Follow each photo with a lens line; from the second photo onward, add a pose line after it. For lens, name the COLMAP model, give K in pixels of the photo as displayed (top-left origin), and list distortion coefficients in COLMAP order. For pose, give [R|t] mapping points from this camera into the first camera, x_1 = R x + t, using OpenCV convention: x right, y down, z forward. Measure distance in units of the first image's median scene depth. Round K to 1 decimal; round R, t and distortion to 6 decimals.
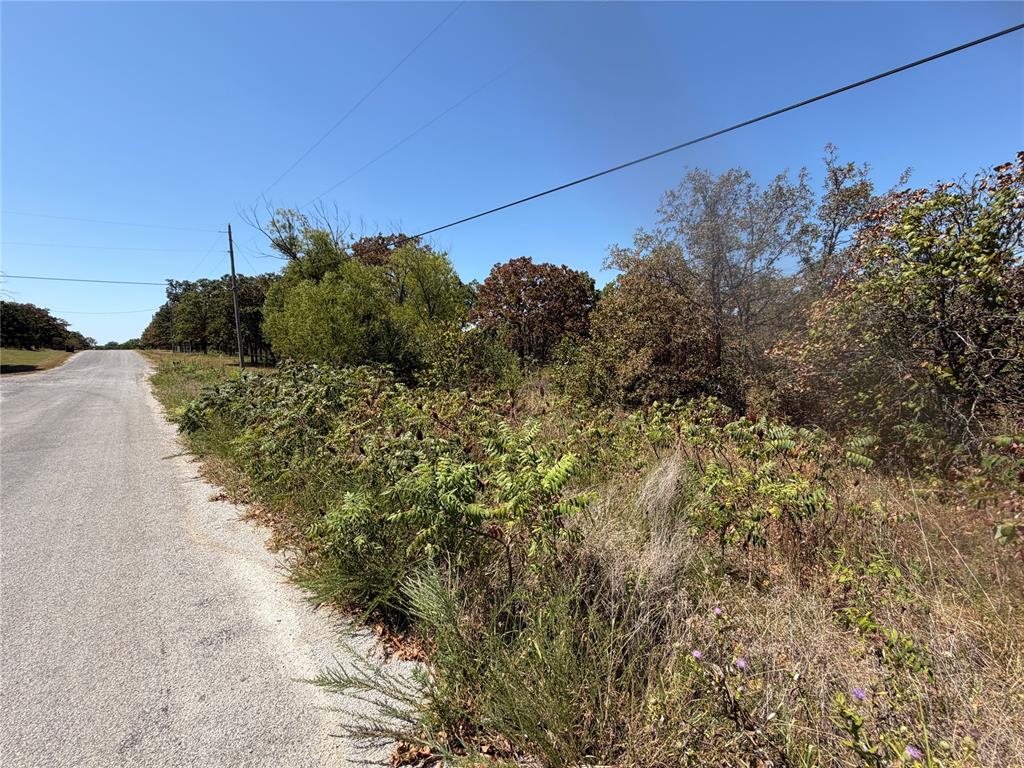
lens RADIAL K [[408.0, 0, 512.8], [0, 408.0, 386.6], [0, 0, 1]] dist [0.000196, 0.000765]
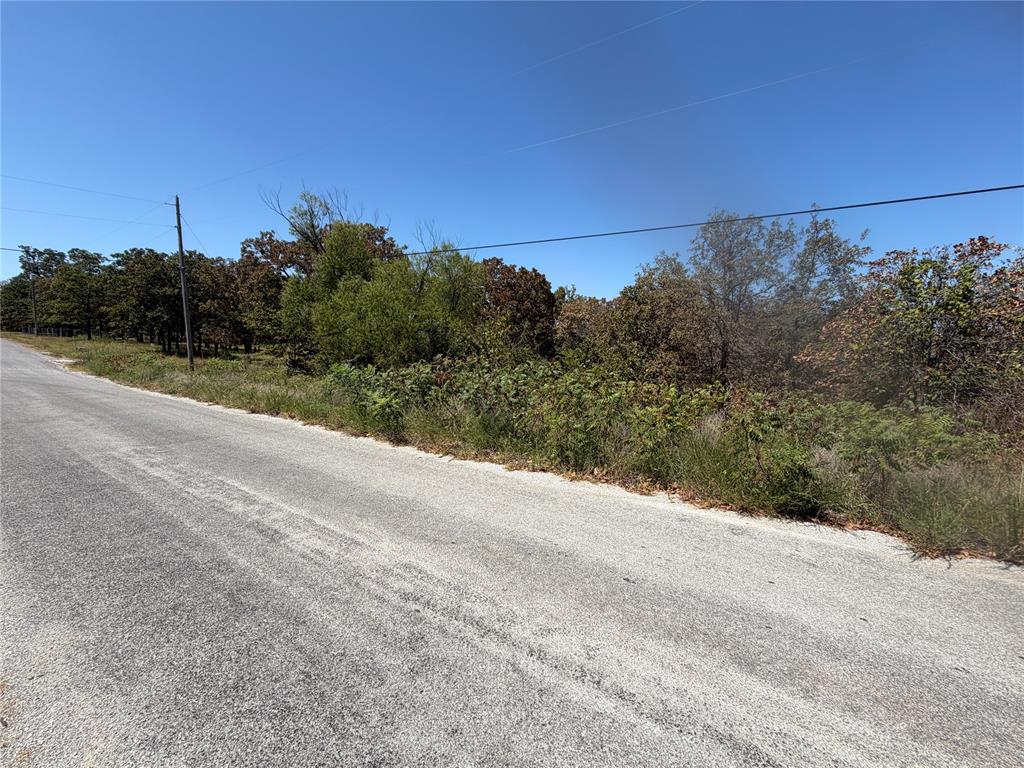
lens RADIAL K [[408.0, 0, 510.5], [0, 408.0, 382.9], [0, 0, 1]] dist [0.000196, 0.000765]
pose [[0.973917, 0.008152, 0.226758, -0.175463], [-0.008784, 0.999960, 0.001781, 0.001506], [-0.226734, -0.003726, 0.973950, -0.031406]]
